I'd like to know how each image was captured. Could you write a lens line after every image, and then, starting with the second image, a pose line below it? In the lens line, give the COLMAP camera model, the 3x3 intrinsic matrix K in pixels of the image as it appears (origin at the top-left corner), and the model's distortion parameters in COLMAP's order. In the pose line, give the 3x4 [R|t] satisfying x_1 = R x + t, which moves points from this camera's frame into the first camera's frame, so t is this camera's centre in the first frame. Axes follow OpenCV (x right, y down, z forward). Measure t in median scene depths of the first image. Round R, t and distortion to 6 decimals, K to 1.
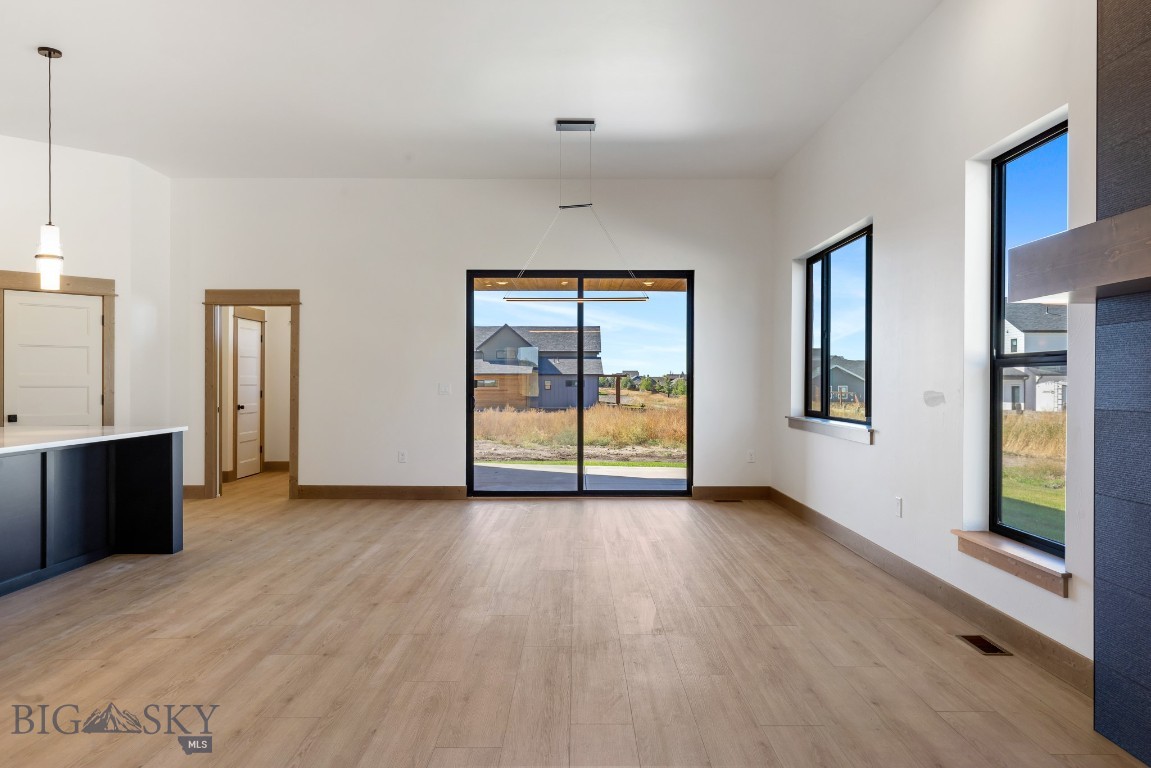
lens RADIAL K [[806.0, 0, 575.5], [0, 806.0, 384.0], [0, 0, 1]] dist [0.003444, 0.001127]
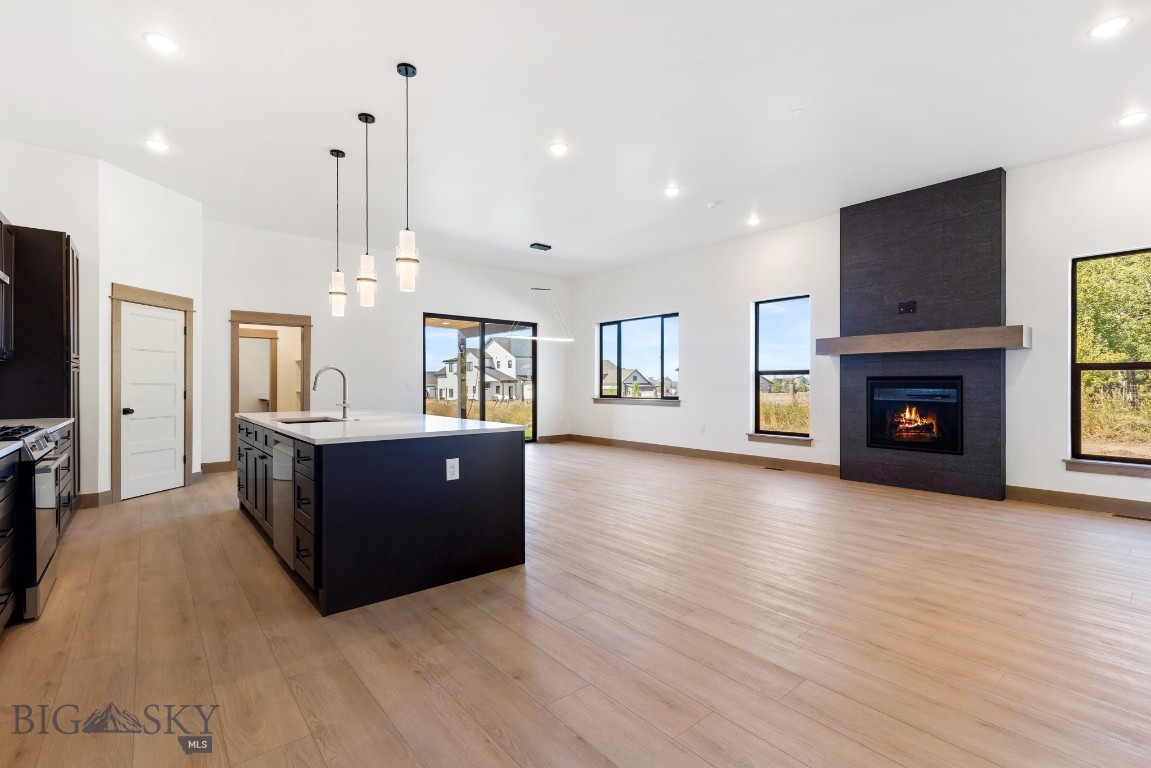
lens RADIAL K [[514.9, 0, 581.0], [0, 514.9, 382.1], [0, 0, 1]] dist [0.003505, 0.000527]
pose [[0.765694, 0.000587, 0.643205, -1.064411], [0.004169, 0.999974, -0.005876, 0.011954], [-0.643191, 0.007181, 0.765672, 0.005530]]
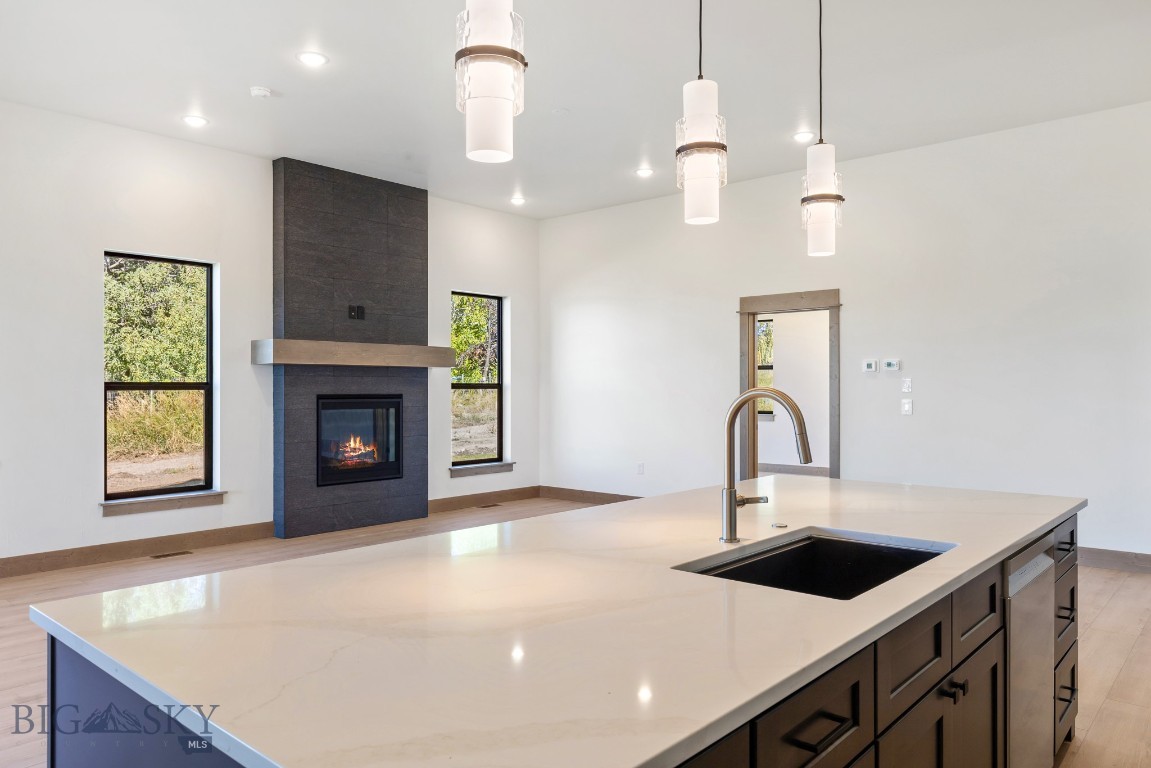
lens RADIAL K [[792.0, 0, 579.3], [0, 792.0, 390.1], [0, 0, 1]] dist [0.000400, -0.000183]
pose [[-0.742483, -0.002688, 0.669859, -1.067379], [0.003410, 0.999964, 0.007792, -0.027958], [-0.669856, 0.008070, -0.742447, 1.412056]]
